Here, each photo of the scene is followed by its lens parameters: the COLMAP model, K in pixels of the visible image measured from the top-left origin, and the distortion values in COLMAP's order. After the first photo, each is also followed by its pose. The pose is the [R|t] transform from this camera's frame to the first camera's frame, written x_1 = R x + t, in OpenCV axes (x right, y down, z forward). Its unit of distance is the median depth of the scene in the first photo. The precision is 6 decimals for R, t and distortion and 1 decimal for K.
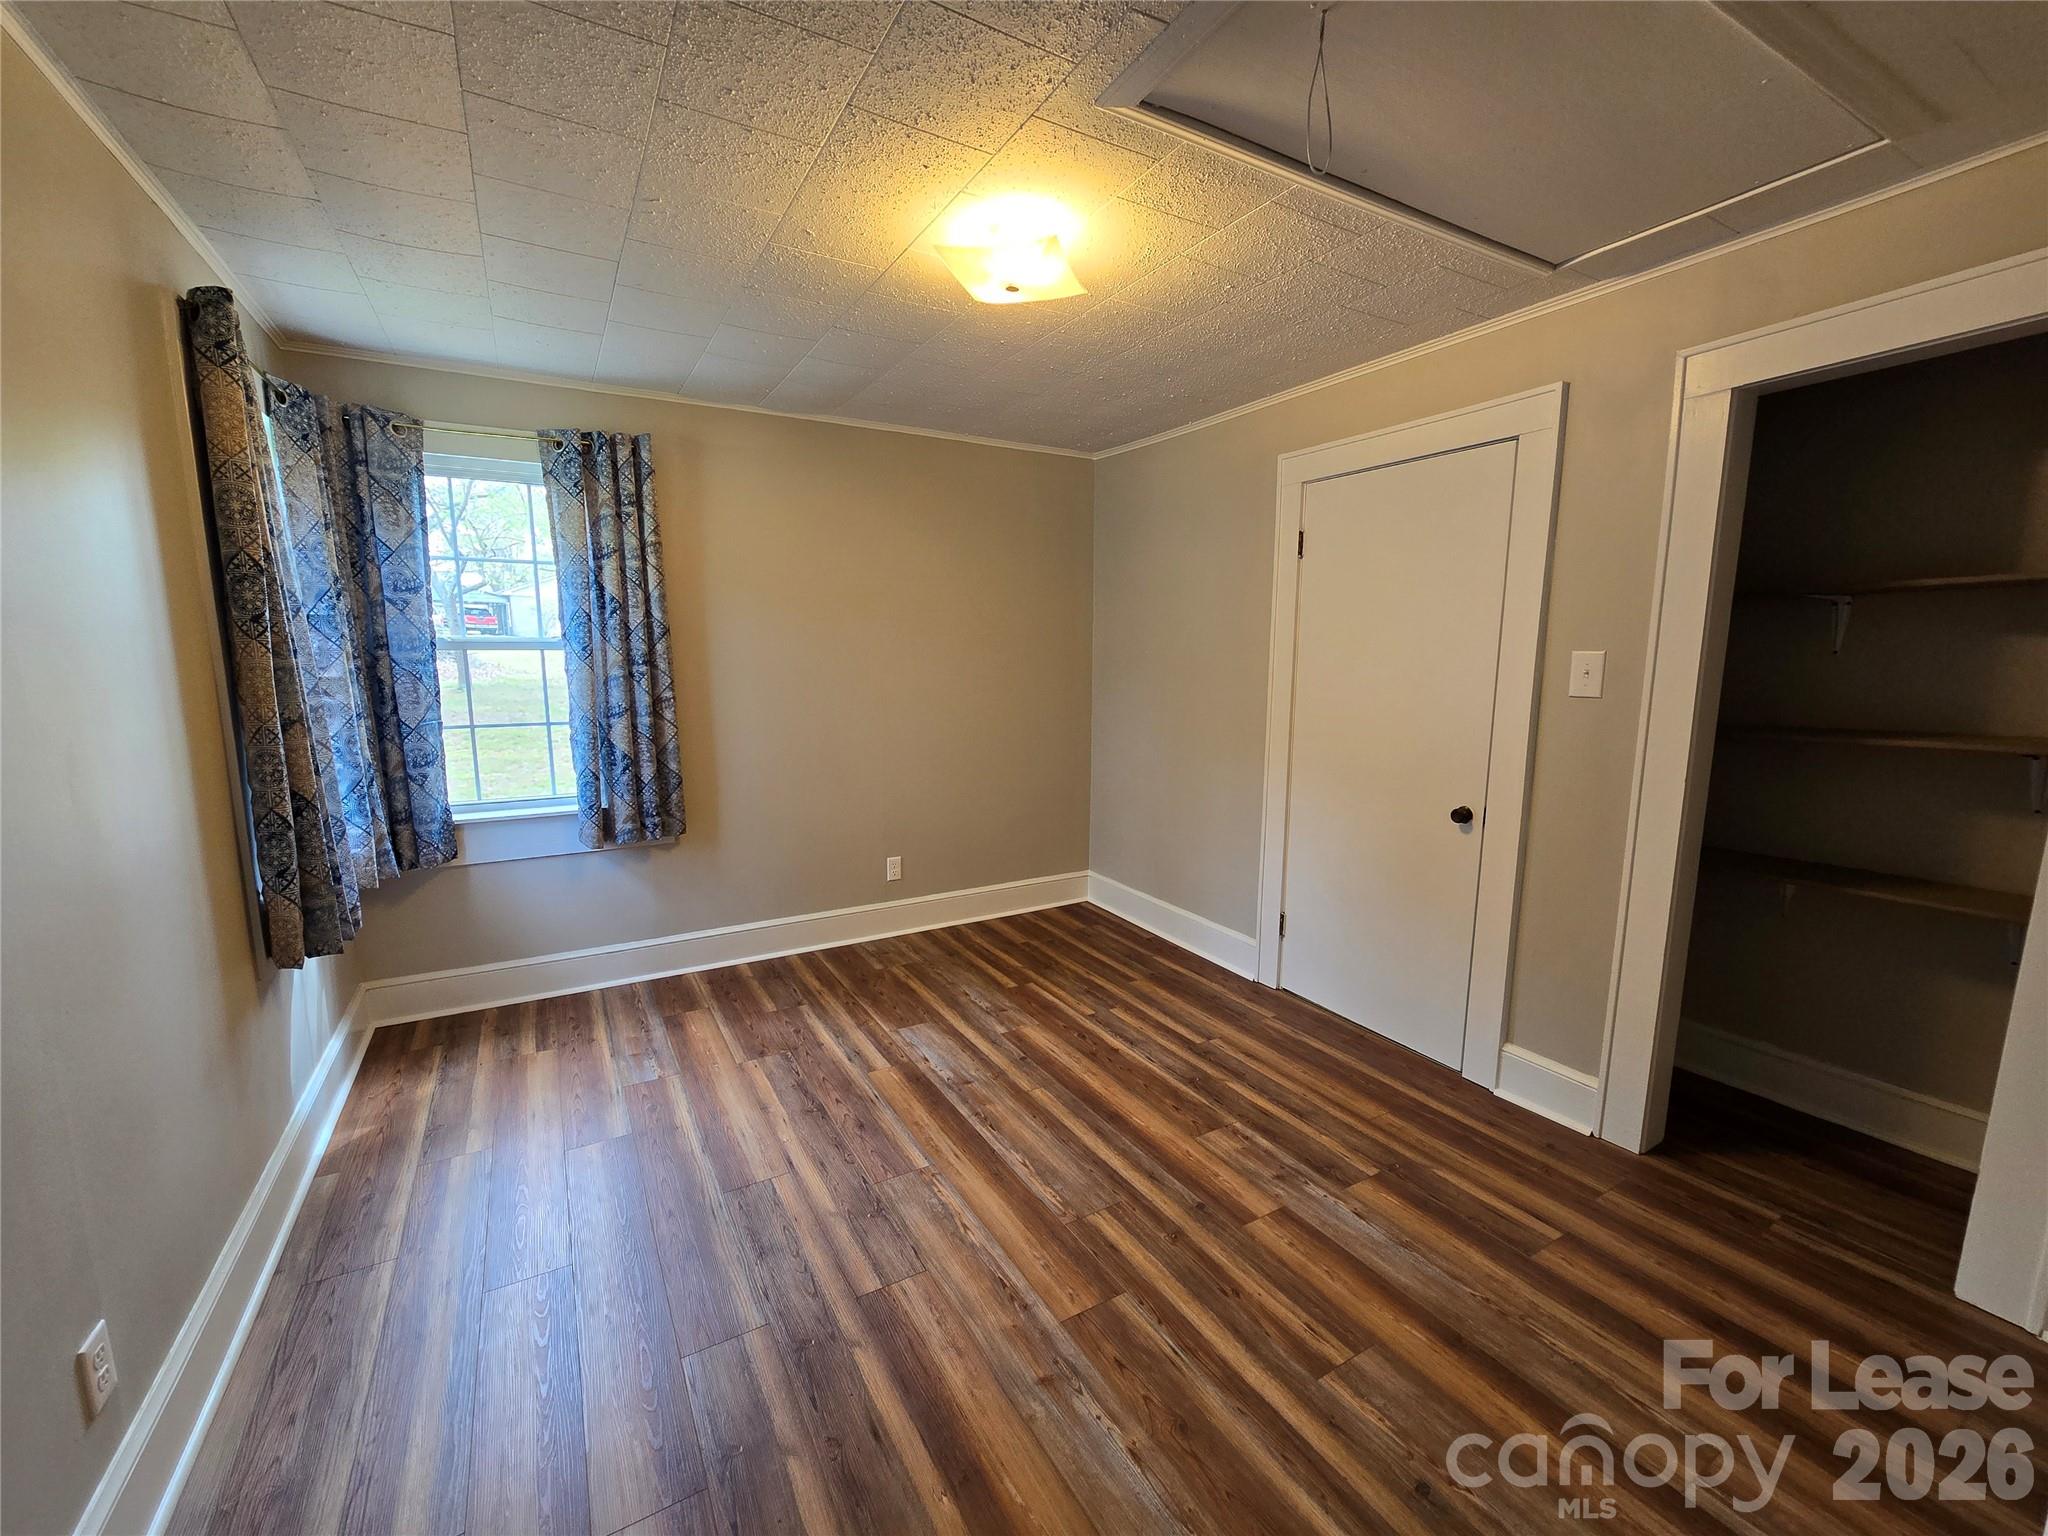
lens RADIAL K [[833.8, 0, 1019.1], [0, 833.8, 766.6], [0, 0, 1]] dist [-0.000761, -0.000086]
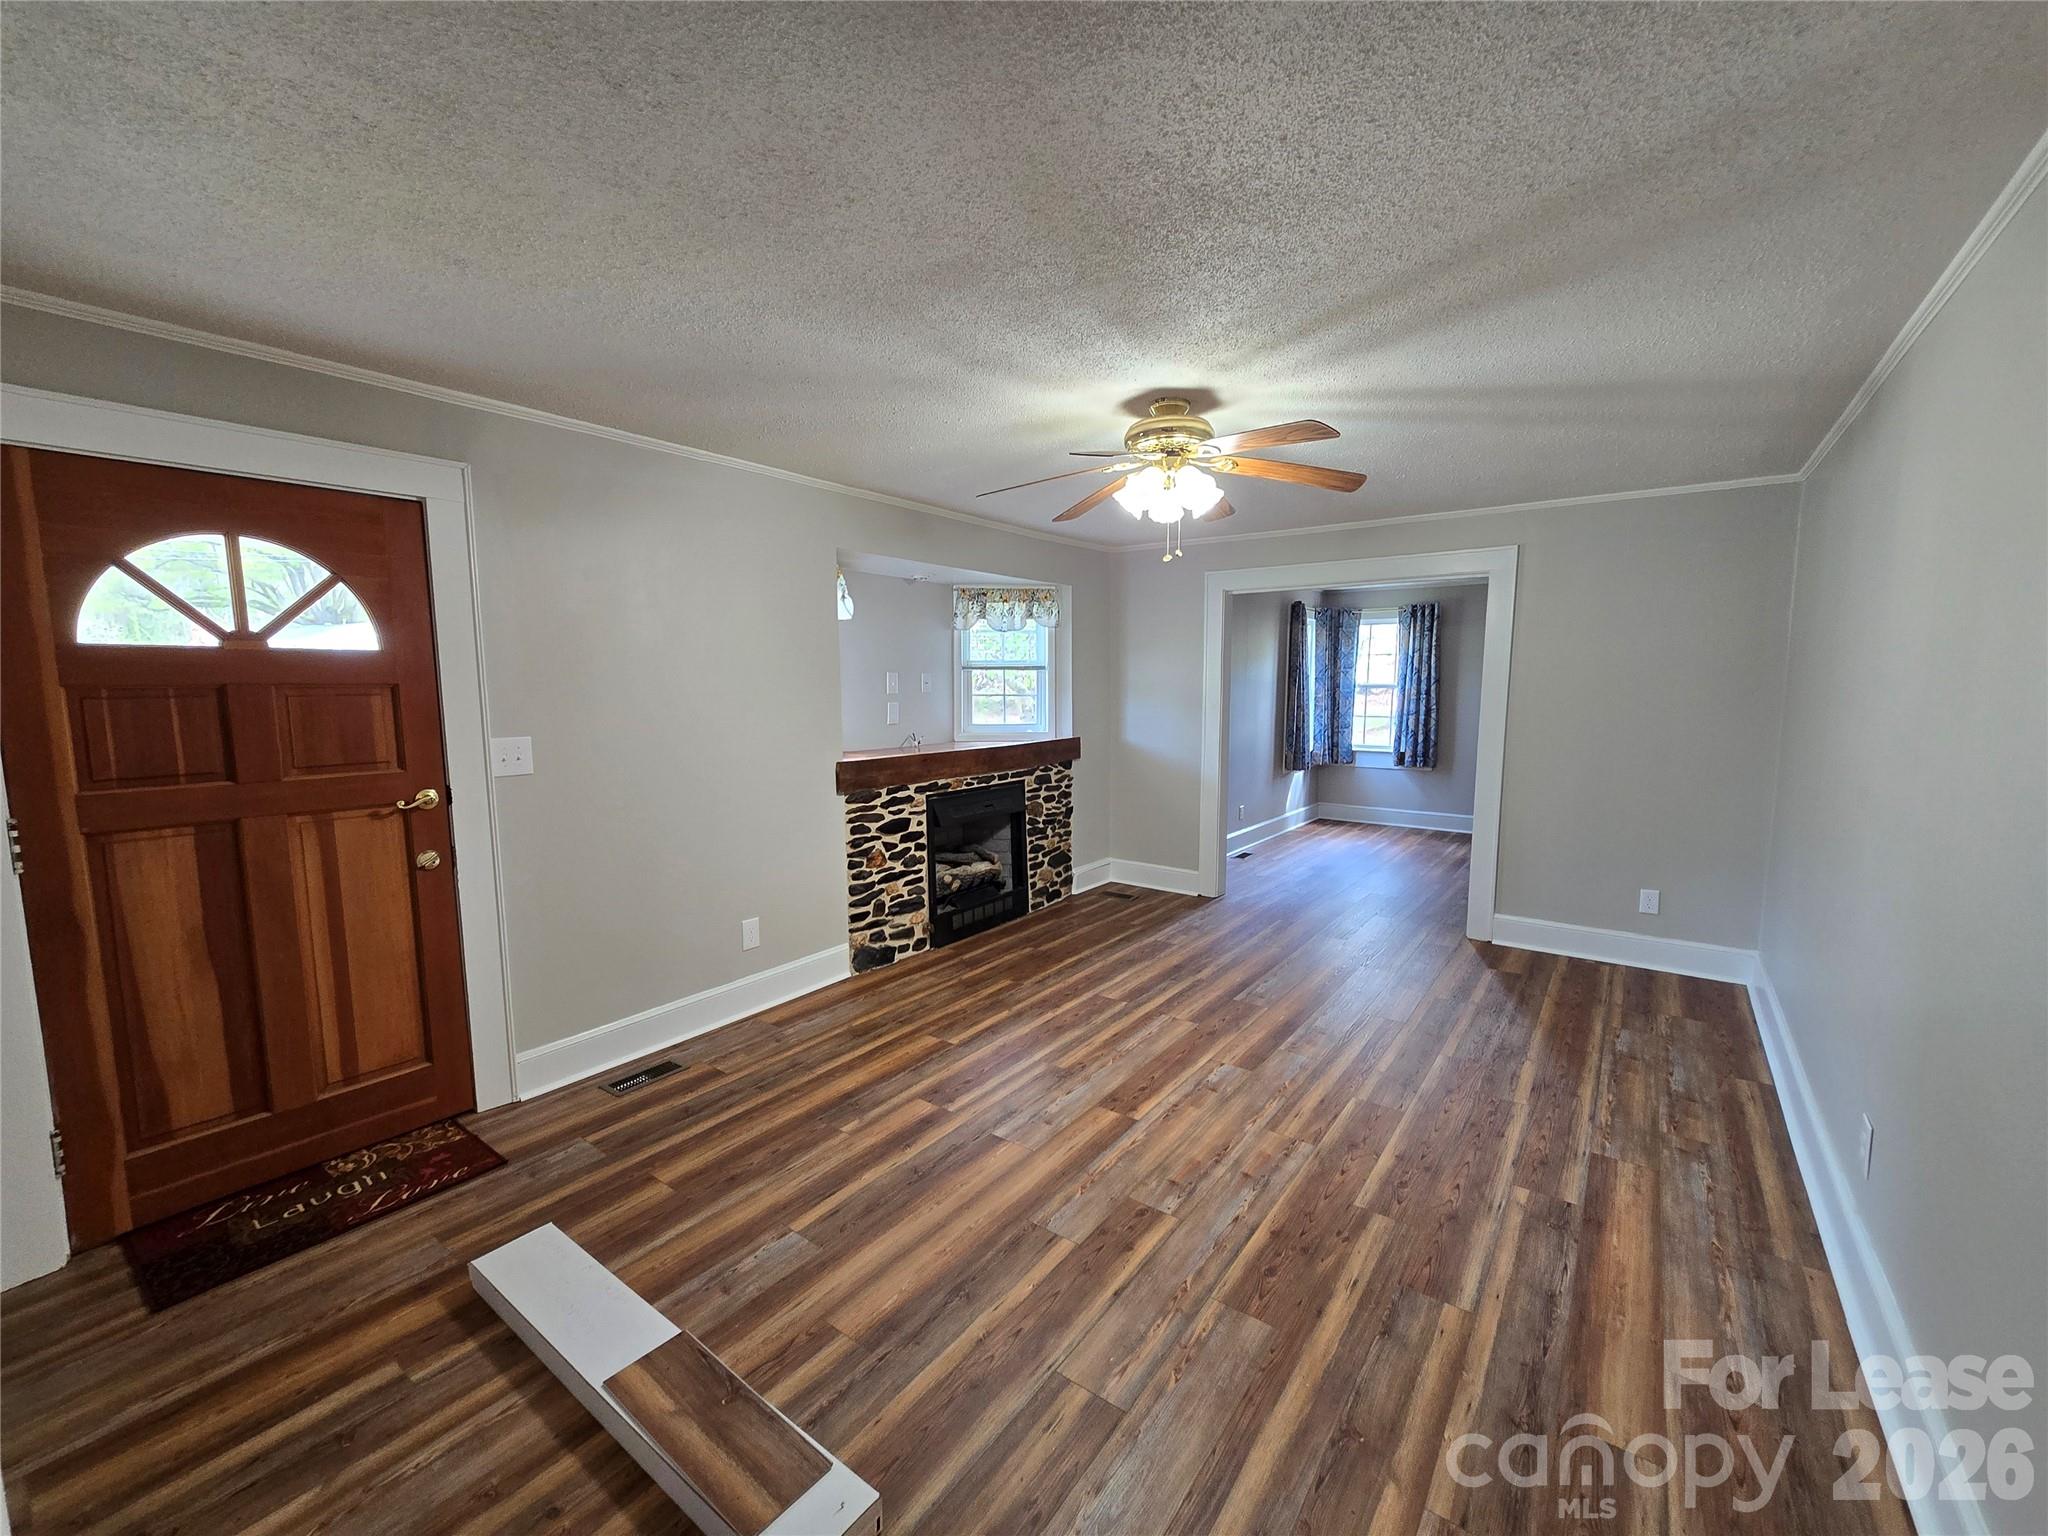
lens RADIAL K [[833.8, 0, 1027.8], [0, 833.8, 769.1], [0, 0, 1]] dist [-0.000761, -0.000086]
pose [[0.393733, 0.093511, -0.914456, 1.392345], [-0.127779, 0.990722, 0.046293, 0.134316], [0.910301, 0.098621, 0.402028, -1.057231]]
